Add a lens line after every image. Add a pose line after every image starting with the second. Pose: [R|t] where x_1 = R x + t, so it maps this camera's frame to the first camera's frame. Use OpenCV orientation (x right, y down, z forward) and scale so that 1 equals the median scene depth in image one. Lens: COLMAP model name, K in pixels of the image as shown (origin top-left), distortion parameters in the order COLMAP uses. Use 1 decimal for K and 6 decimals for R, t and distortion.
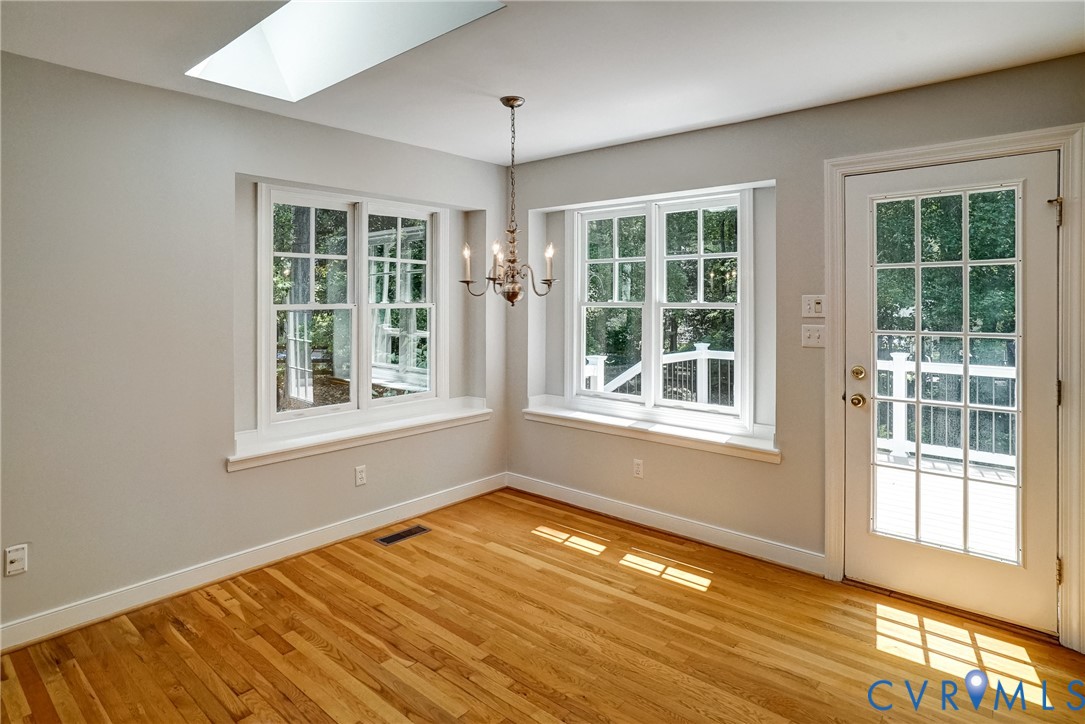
lens RADIAL K [[608.6, 0, 566.2], [0, 608.6, 296.1], [0, 0, 1]] dist [-0.019675, 0.003953]
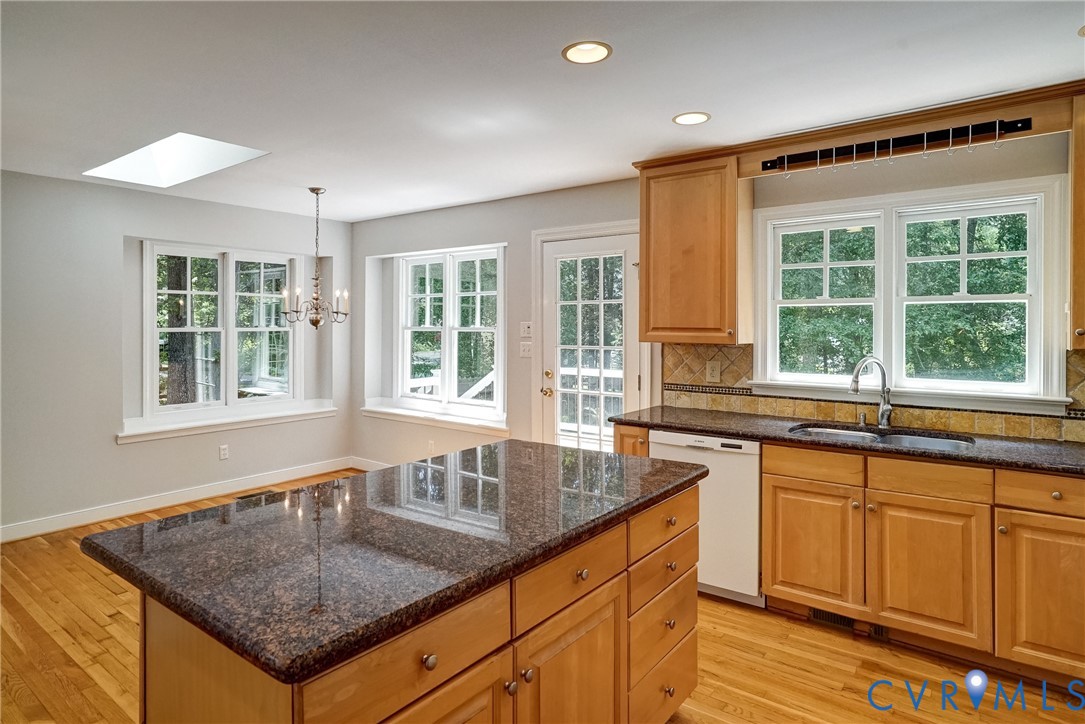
lens RADIAL K [[598.8, 0, 547.3], [0, 598.8, 321.3], [0, 0, 1]] dist [-0.021307, 0.007099]
pose [[0.998358, 0.001470, 0.057265, 0.306663], [-0.001556, 0.999998, 0.001455, -0.004568], [-0.057262, -0.001542, 0.998358, -0.377458]]
